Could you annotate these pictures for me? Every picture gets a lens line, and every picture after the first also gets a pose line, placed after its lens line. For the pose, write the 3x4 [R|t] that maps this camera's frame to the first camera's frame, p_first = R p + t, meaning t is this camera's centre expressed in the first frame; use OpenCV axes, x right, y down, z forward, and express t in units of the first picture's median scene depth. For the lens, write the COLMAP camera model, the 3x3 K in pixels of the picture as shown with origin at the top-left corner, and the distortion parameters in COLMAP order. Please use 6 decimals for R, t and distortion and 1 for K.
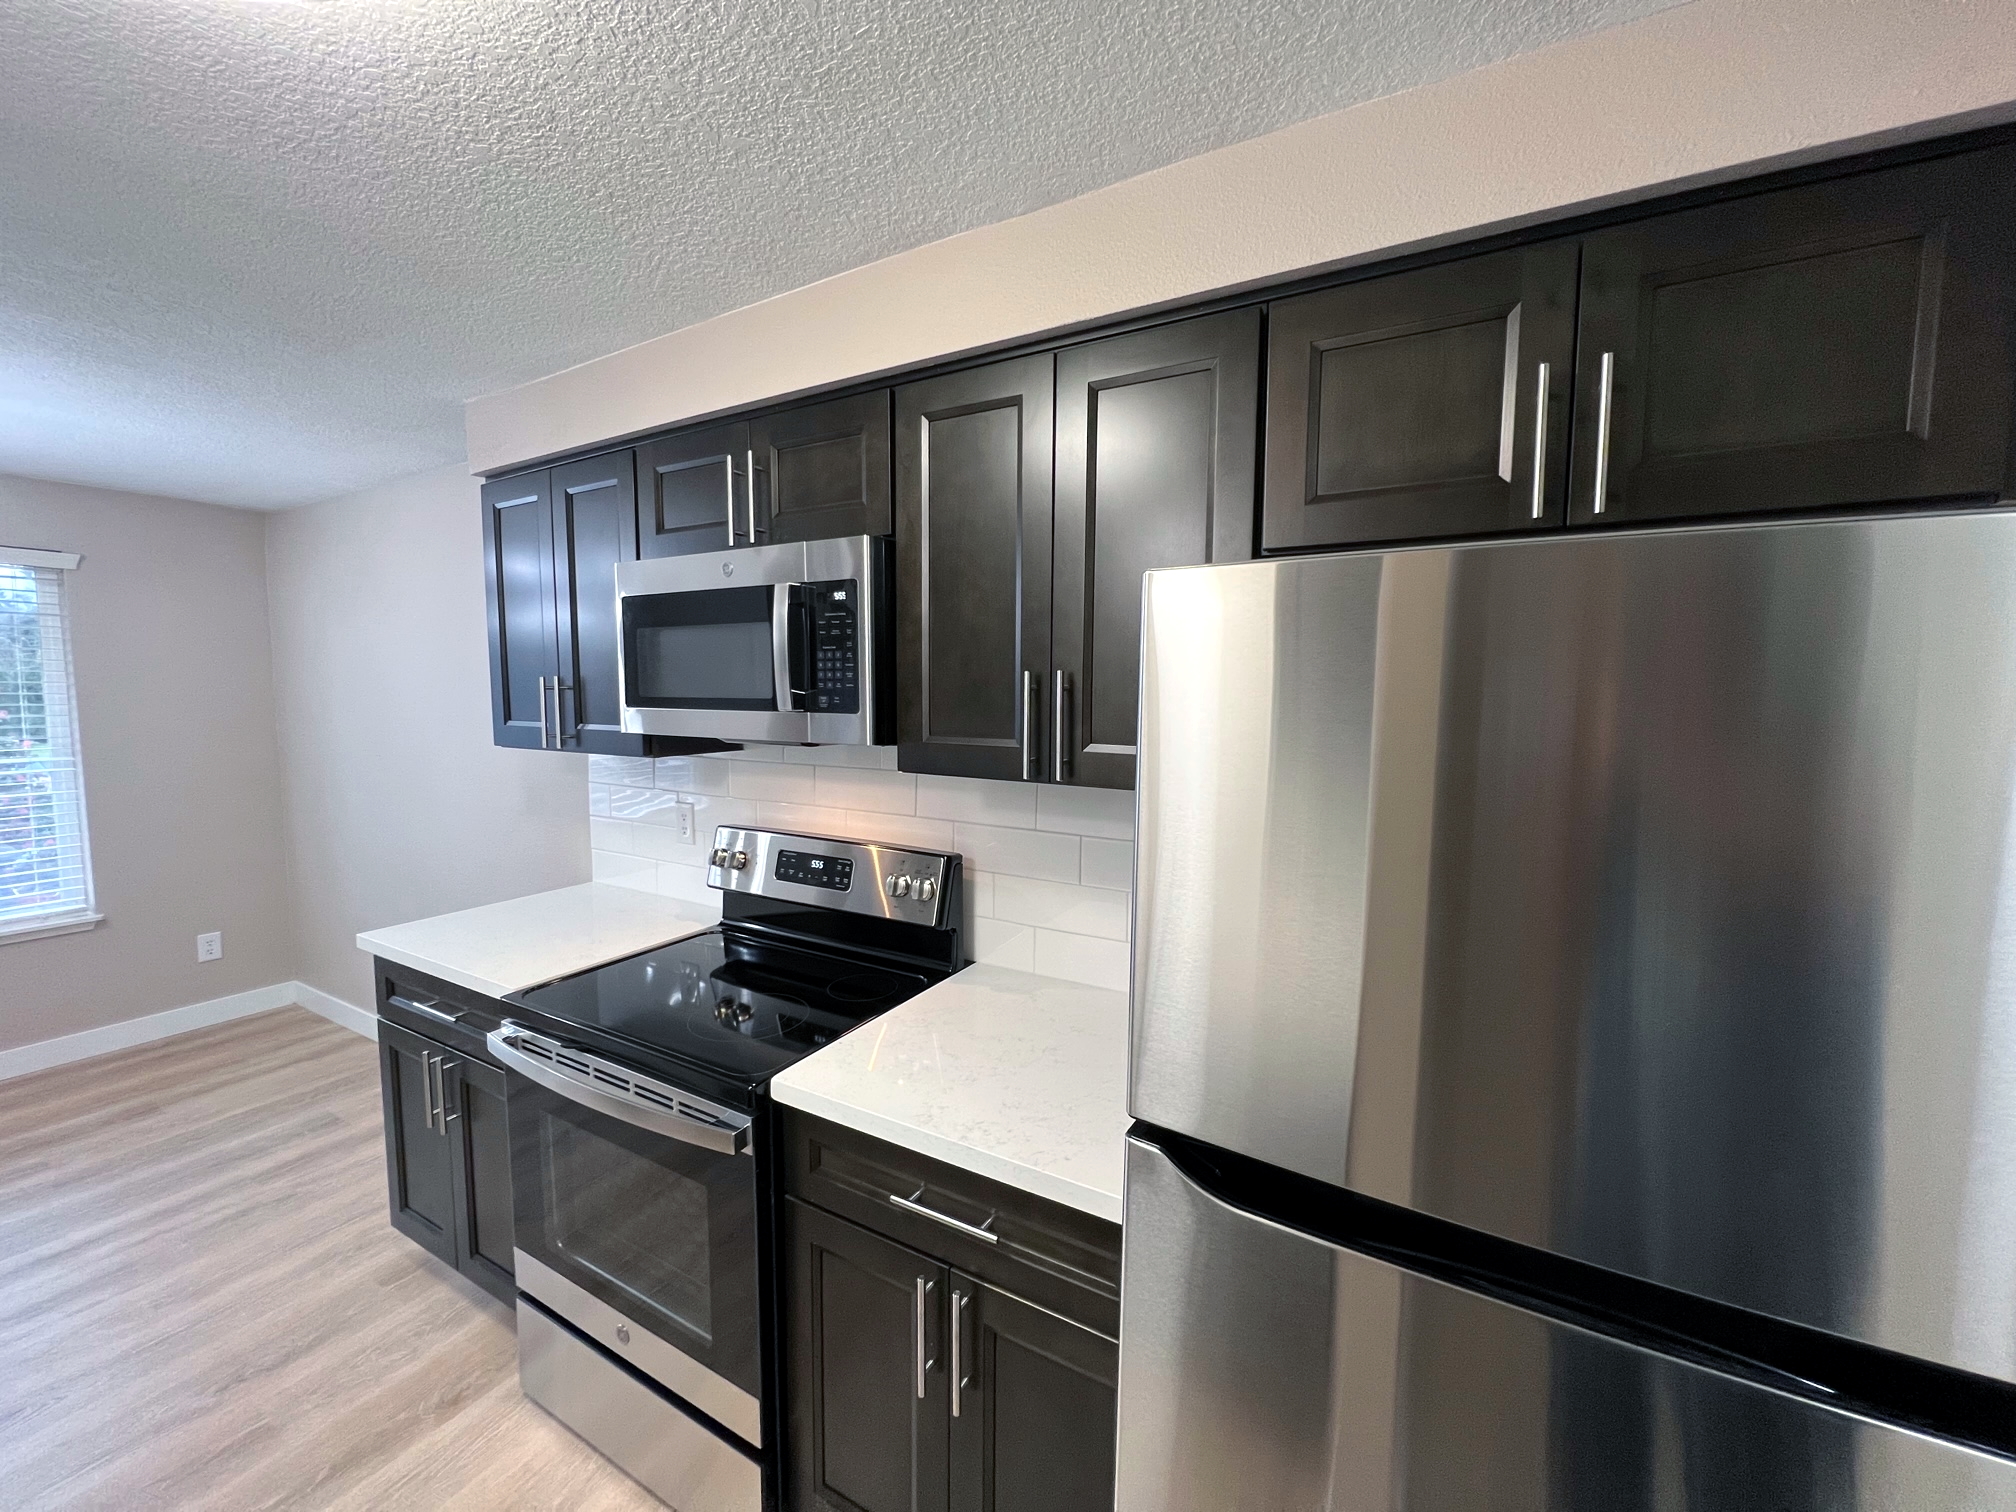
lens RADIAL K [[803.0, 0, 1002.9], [0, 803.0, 752.0], [0, 0, 1]] dist [-0.001164, -0.000258]
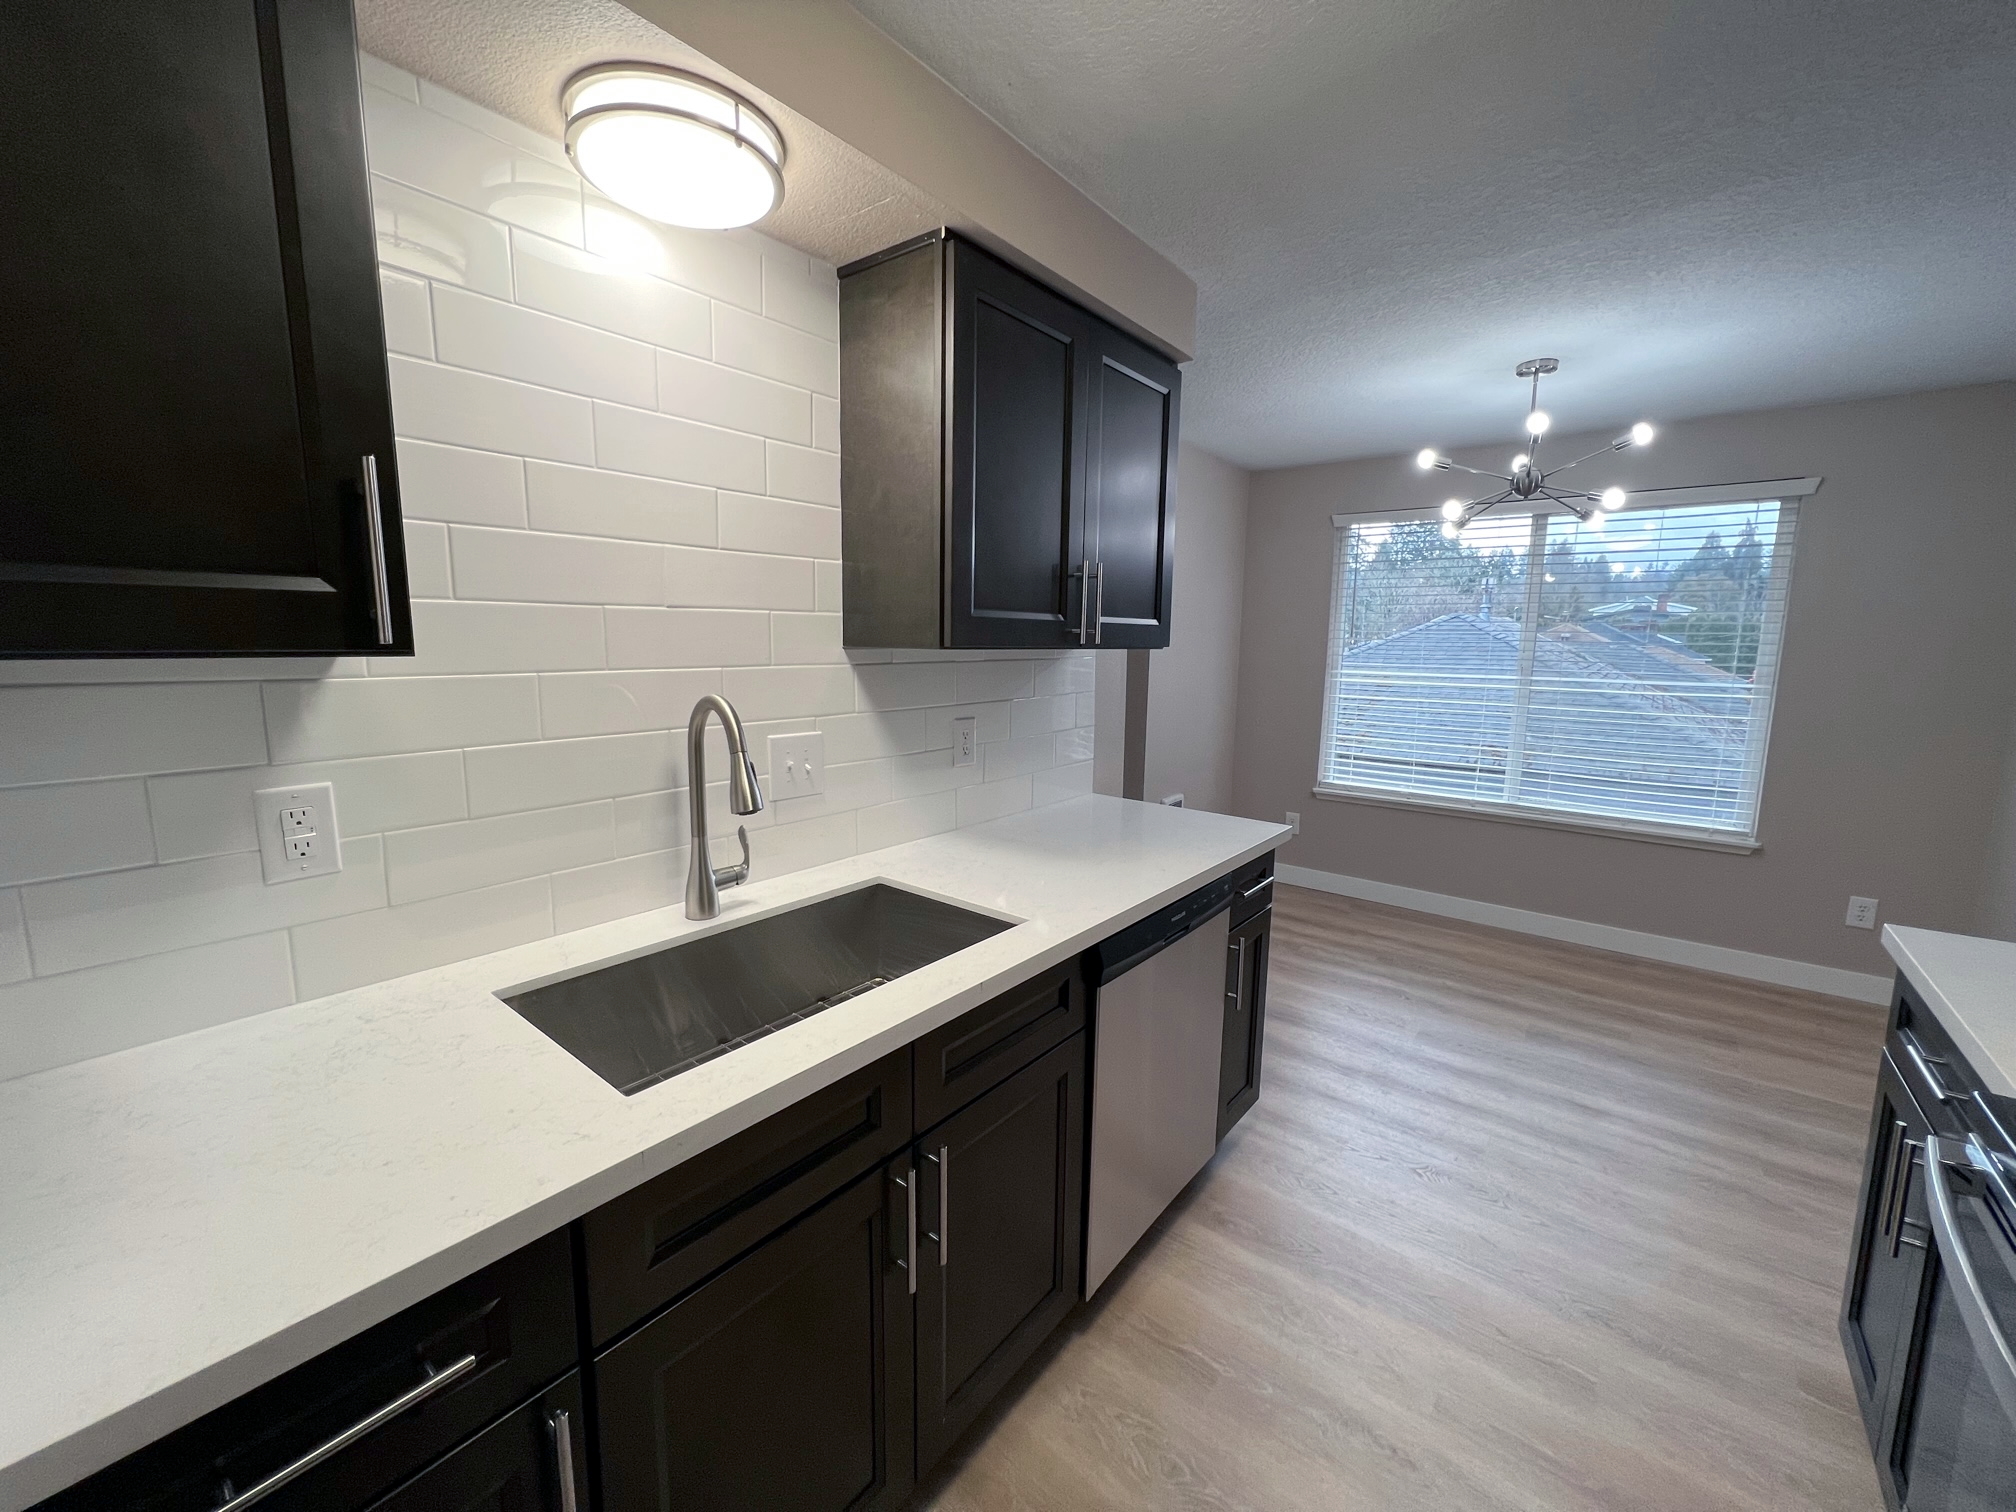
lens RADIAL K [[803.0, 0, 1002.9], [0, 803.0, 752.0], [0, 0, 1]] dist [-0.001164, -0.000258]
pose [[-0.156706, 0.131483, -0.978854, -0.007968], [-0.088292, 0.985266, 0.146479, 0.047015], [0.983691, 0.109379, -0.142788, 0.354862]]
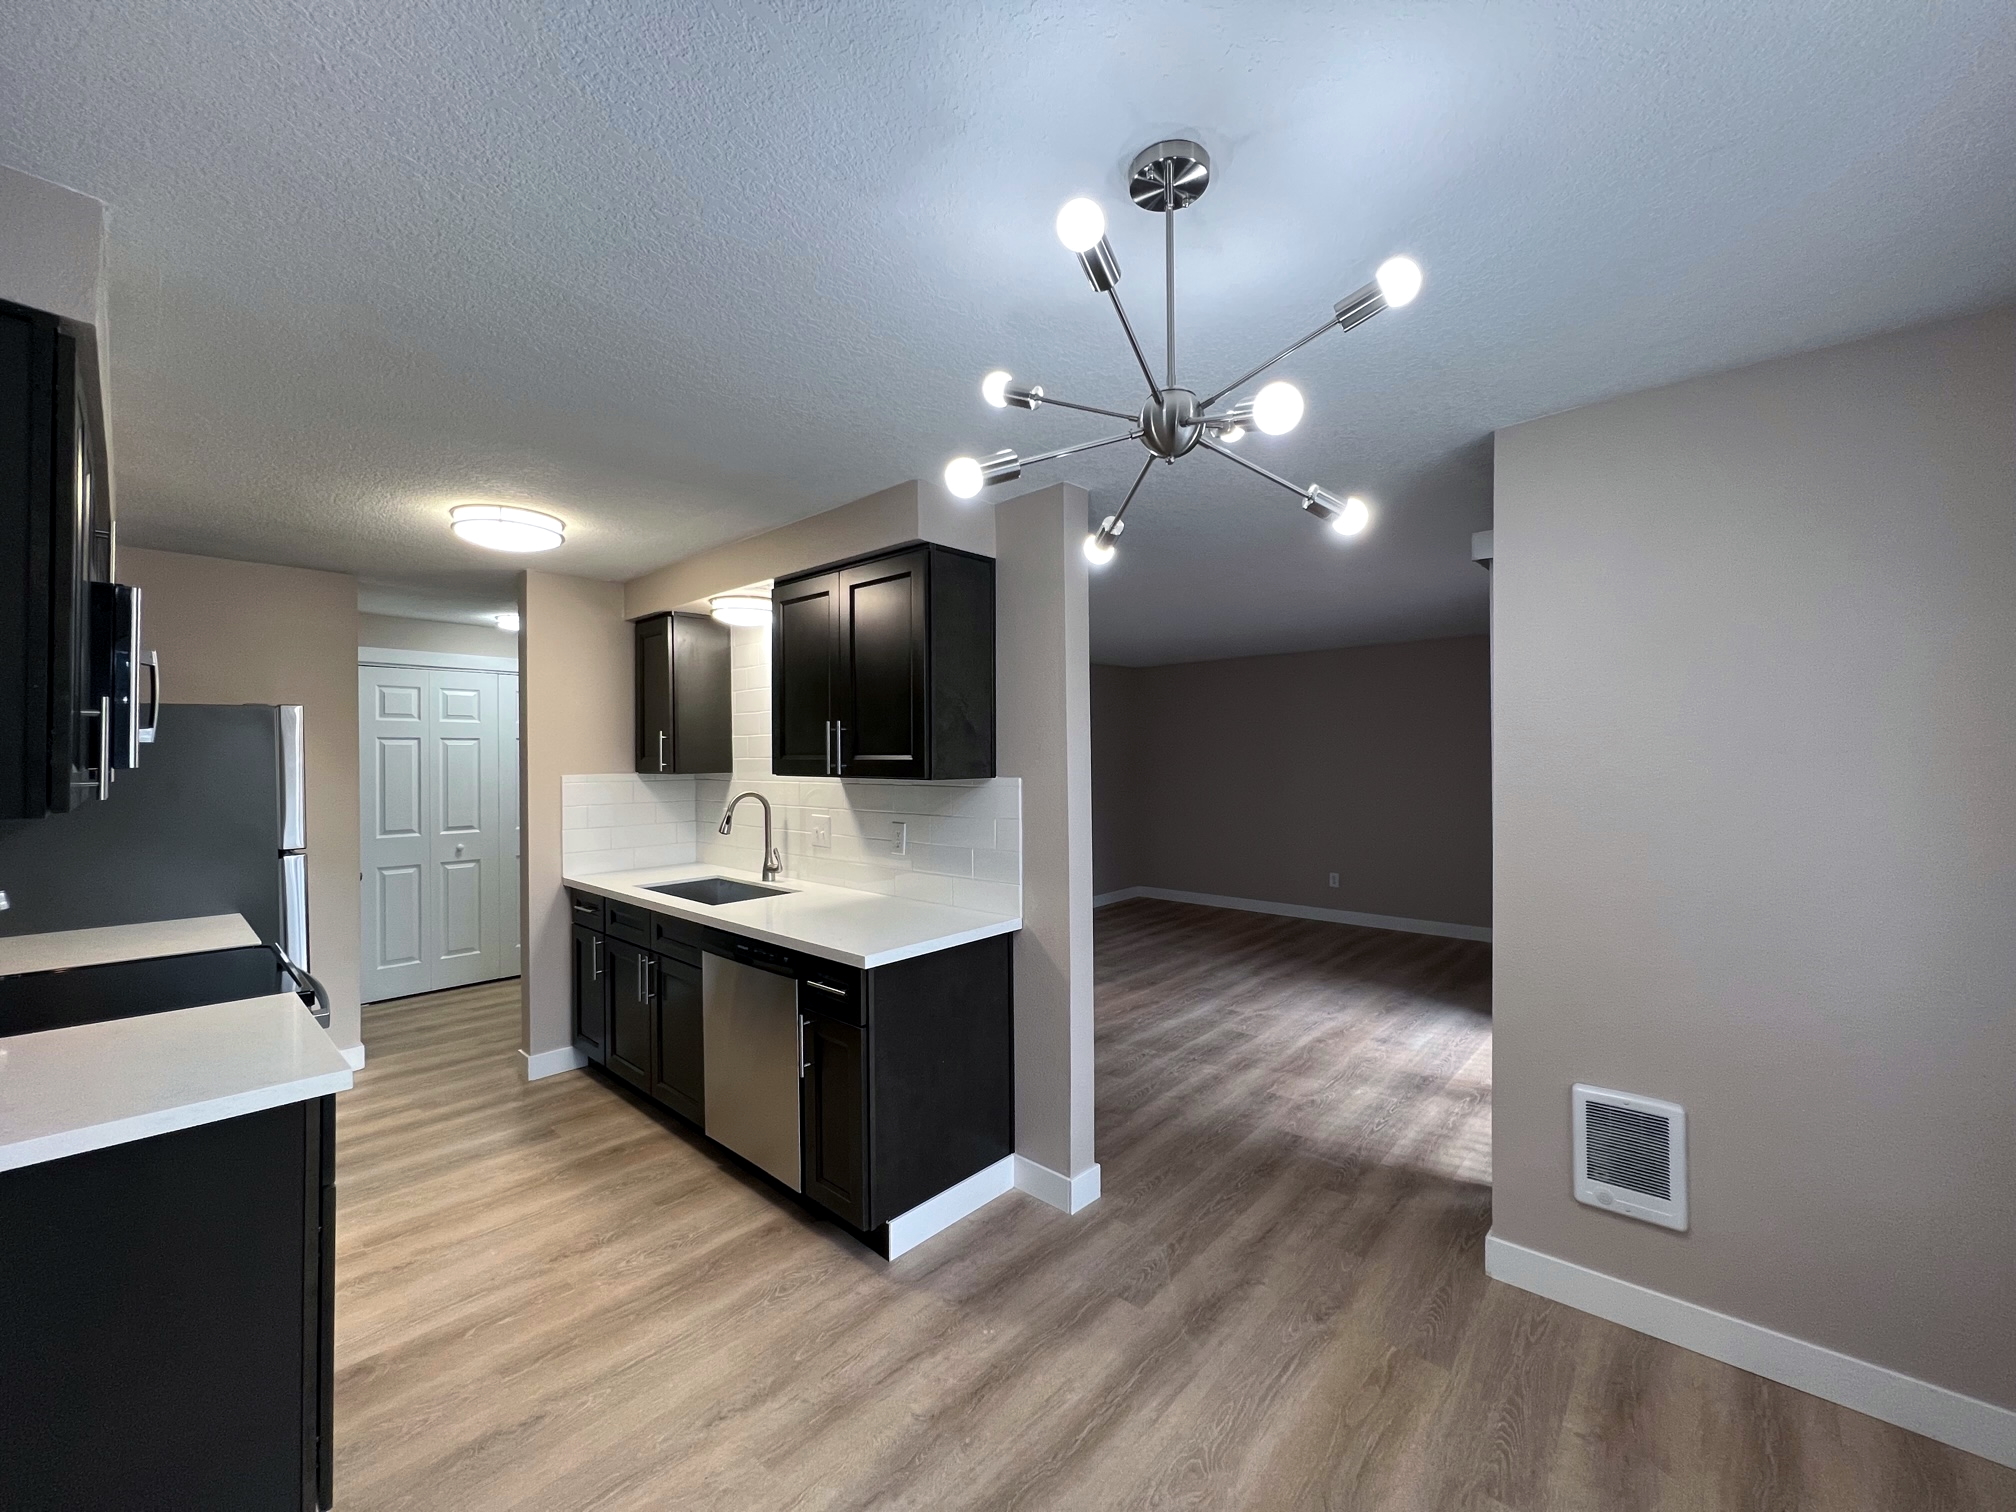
lens RADIAL K [[803.0, 0, 1002.9], [0, 803.0, 752.0], [0, 0, 1]] dist [-0.001164, -0.000258]
pose [[-0.975938, 0.000733, 0.218047, -1.686325], [0.016026, 0.997531, 0.068372, -0.090583], [-0.217459, 0.070221, -0.973540, 1.718588]]
